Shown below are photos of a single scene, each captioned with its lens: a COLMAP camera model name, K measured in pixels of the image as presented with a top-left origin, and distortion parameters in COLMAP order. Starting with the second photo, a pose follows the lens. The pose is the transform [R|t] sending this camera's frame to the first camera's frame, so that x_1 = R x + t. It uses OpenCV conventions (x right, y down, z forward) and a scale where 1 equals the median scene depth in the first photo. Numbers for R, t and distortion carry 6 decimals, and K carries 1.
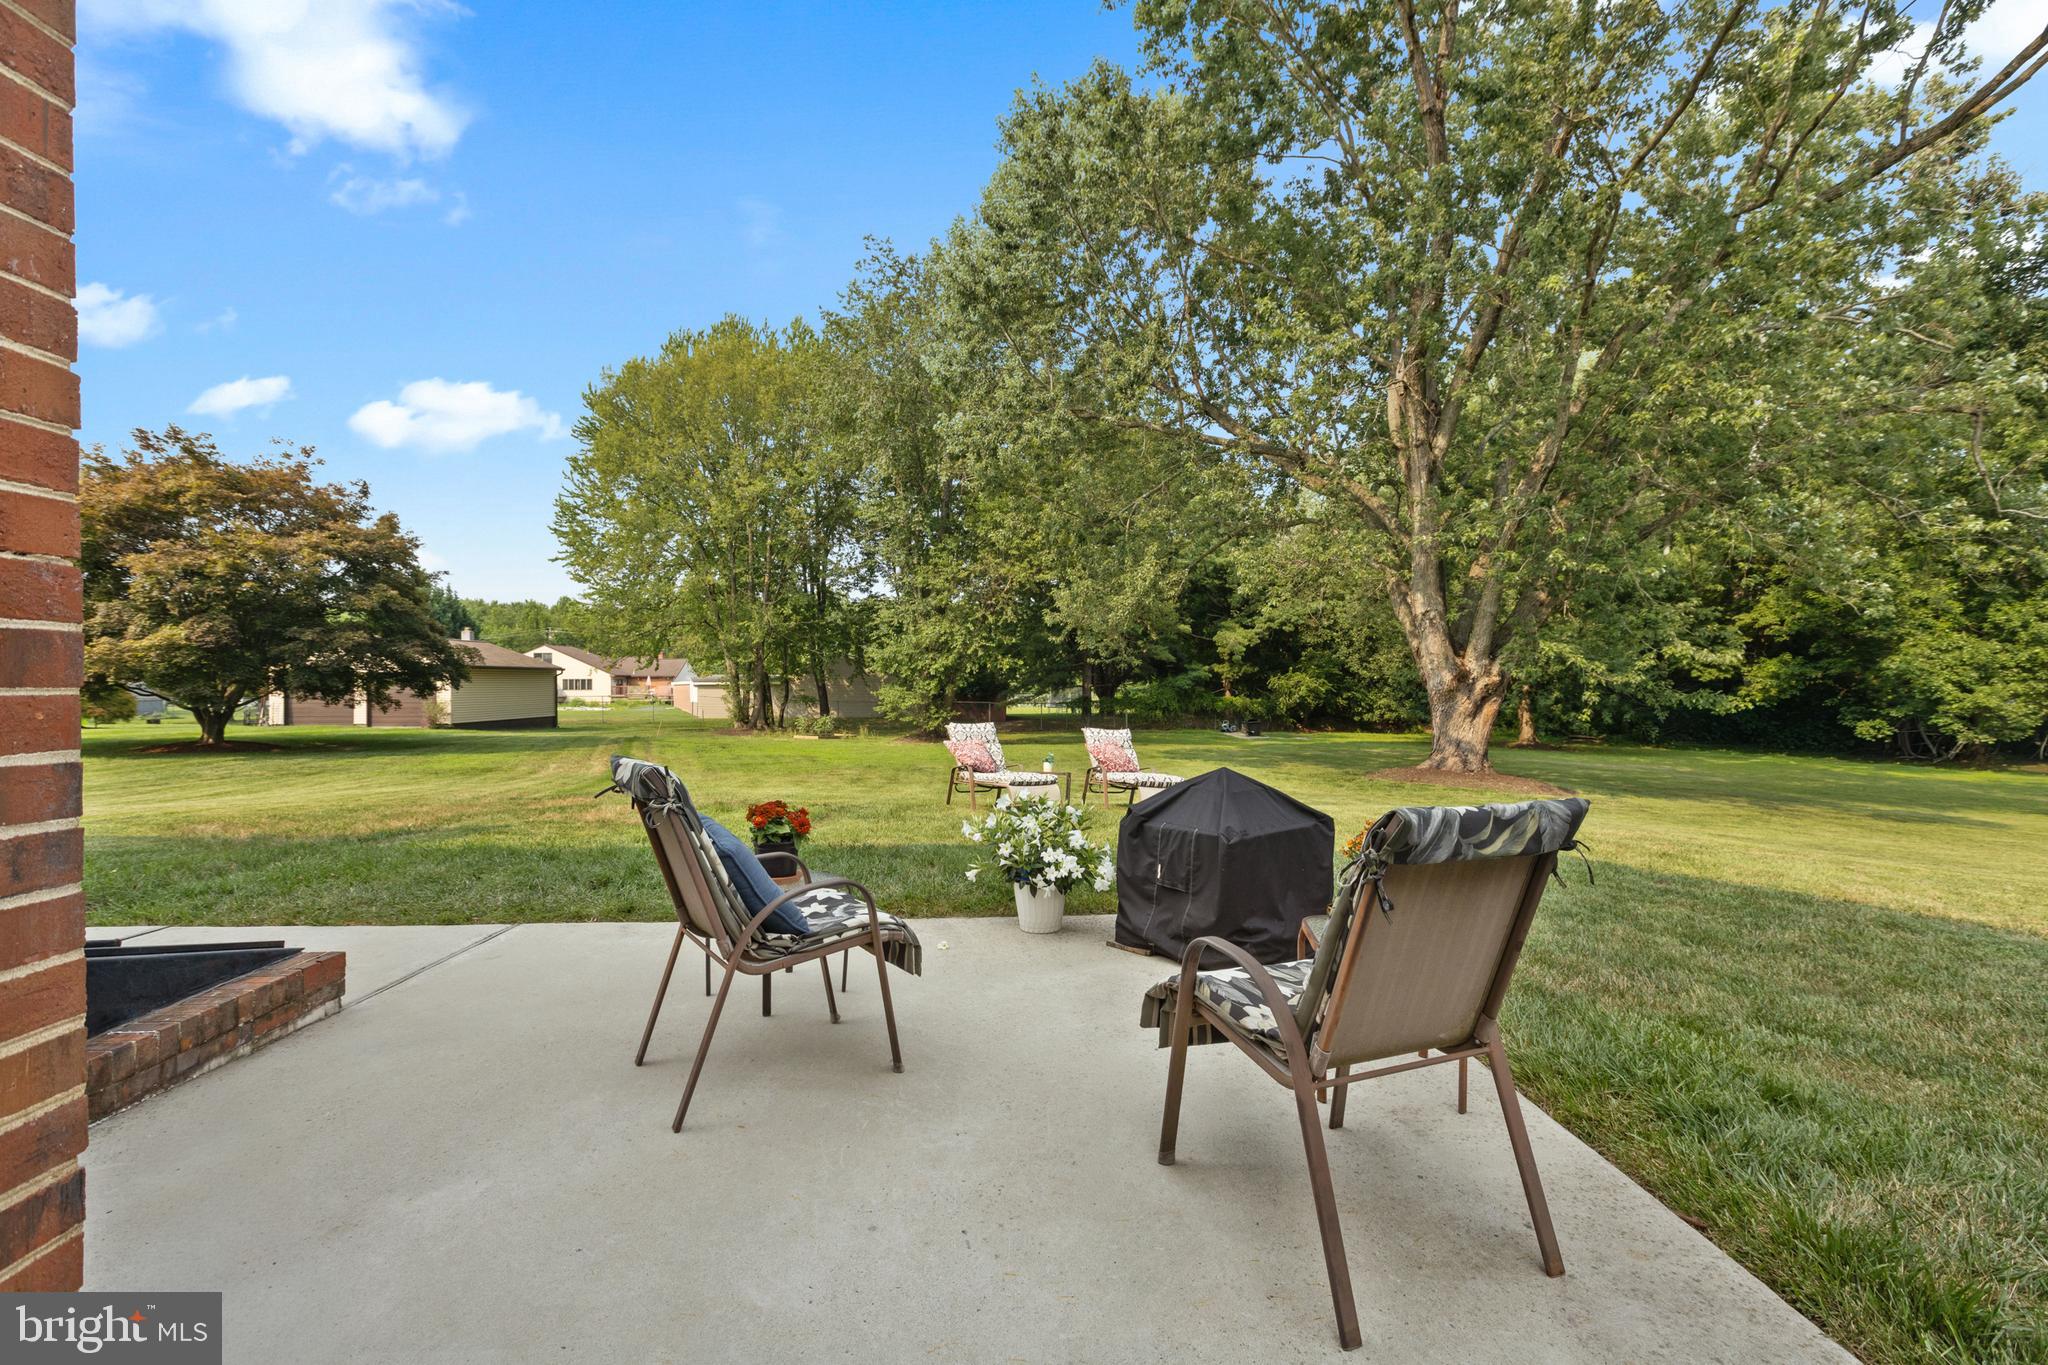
lens RADIAL K [[901.0, 0, 1024.0], [0, 901.0, 682.5], [0, 0, 1]] dist [0.000760, 0.000296]
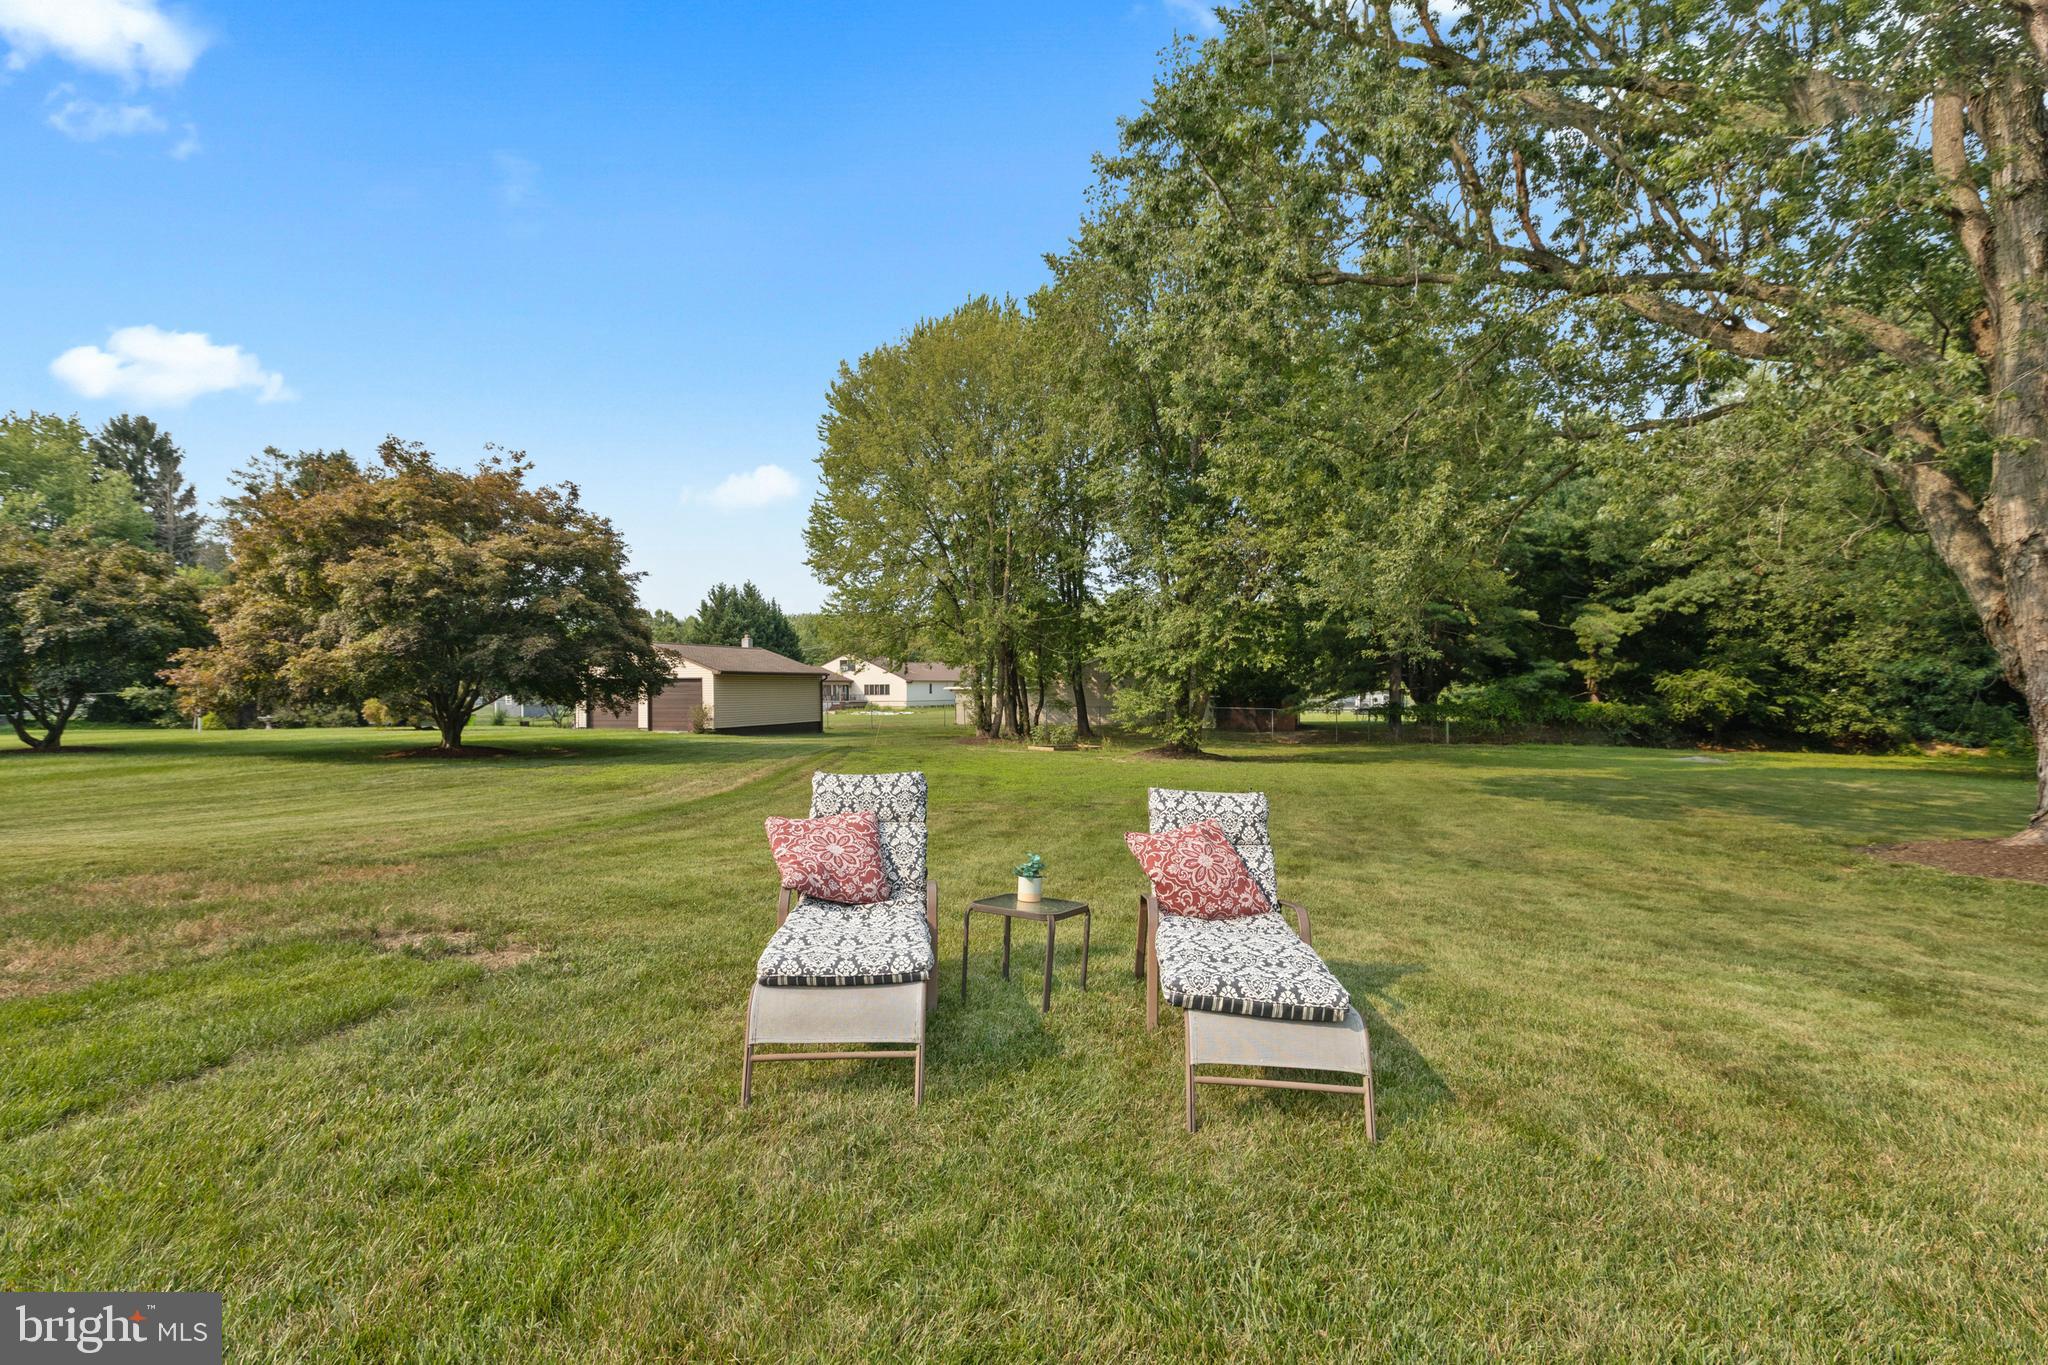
lens RADIAL K [[901.0, 0, 1024.0], [0, 901.0, 682.5], [0, 0, 1]] dist [0.000760, 0.000296]
pose [[0.940971, -0.006854, -0.338418, 0.039468], [0.005195, 0.999970, -0.005809, 0.001271], [0.338447, 0.003708, 0.940978, 0.152314]]
